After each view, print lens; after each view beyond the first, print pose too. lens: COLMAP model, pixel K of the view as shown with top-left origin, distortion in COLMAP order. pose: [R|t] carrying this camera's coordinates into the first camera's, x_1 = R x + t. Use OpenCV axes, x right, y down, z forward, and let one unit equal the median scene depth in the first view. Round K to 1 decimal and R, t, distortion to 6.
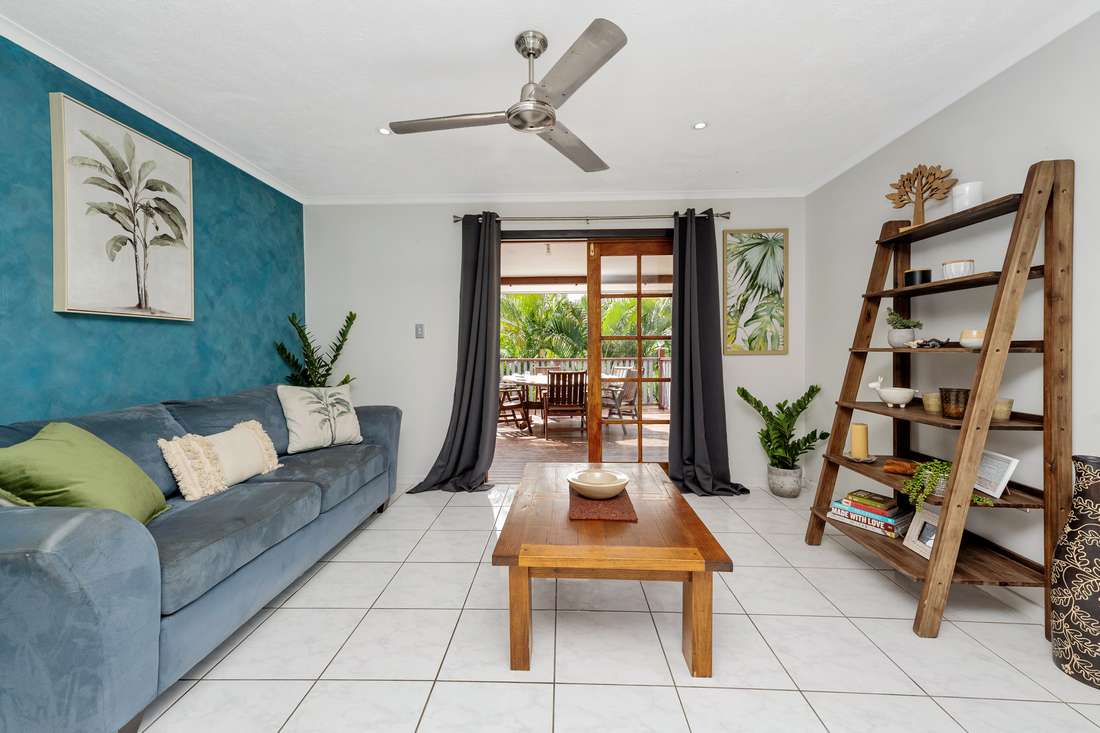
lens RADIAL K [[438.1, 0, 550.4], [0, 438.1, 352.6], [0, 0, 1]] dist [0.013531, -0.000101]
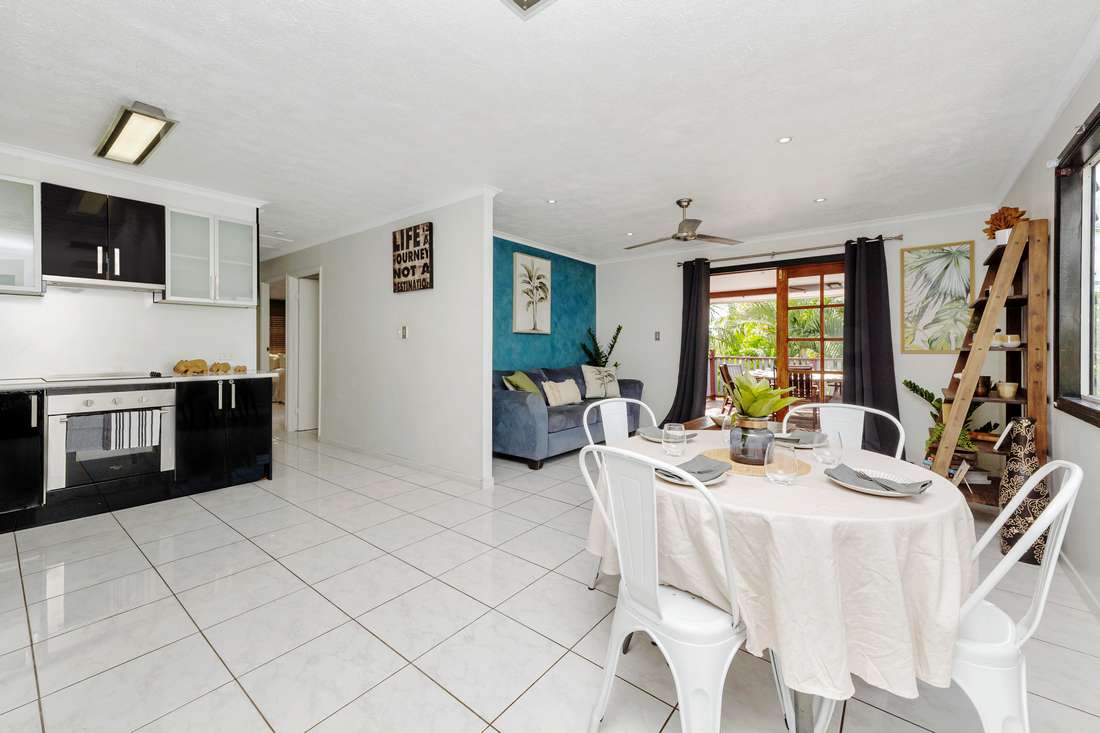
lens RADIAL K [[438.1, 0, 550.4], [0, 438.1, 352.6], [0, 0, 1]] dist [0.013531, -0.000101]
pose [[0.804403, 0.012734, -0.593947, 0.415358], [-0.012059, 0.999914, 0.005106, 0.009899], [0.593961, 0.003055, 0.804488, -0.638012]]
